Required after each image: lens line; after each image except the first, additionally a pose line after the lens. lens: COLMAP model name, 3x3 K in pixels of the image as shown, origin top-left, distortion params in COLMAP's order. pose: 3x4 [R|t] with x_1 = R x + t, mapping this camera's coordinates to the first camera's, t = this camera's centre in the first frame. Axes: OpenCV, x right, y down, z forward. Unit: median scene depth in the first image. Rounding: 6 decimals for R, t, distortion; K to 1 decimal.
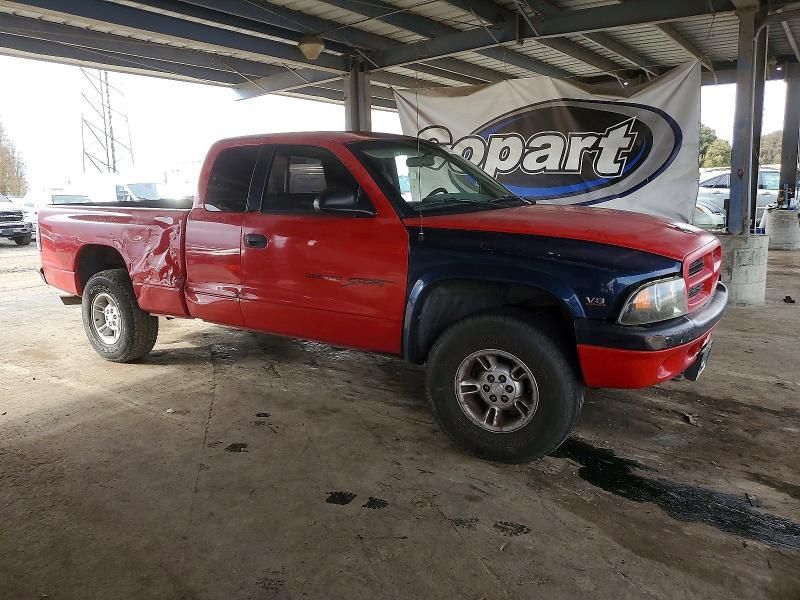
lens RADIAL K [[691.5, 0, 402.6], [0, 691.5, 300.8], [0, 0, 1]] dist [-0.133372, 0.318996]
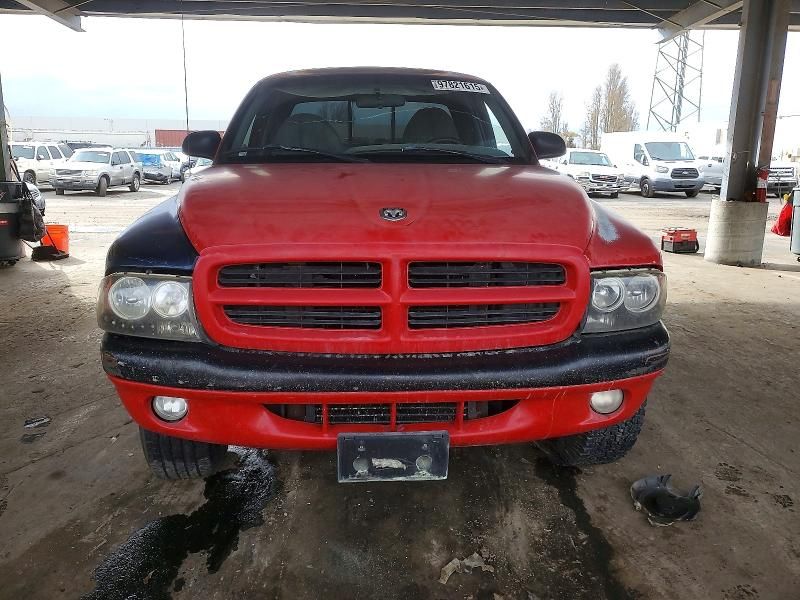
lens RADIAL K [[691.5, 0, 402.6], [0, 691.5, 300.8], [0, 0, 1]] dist [-0.133372, 0.318996]
pose [[0.570652, 0.207097, -0.794649, 0.400034], [-0.165390, 0.976833, 0.135808, -0.051922], [0.804365, 0.053928, 0.591683, 0.317331]]
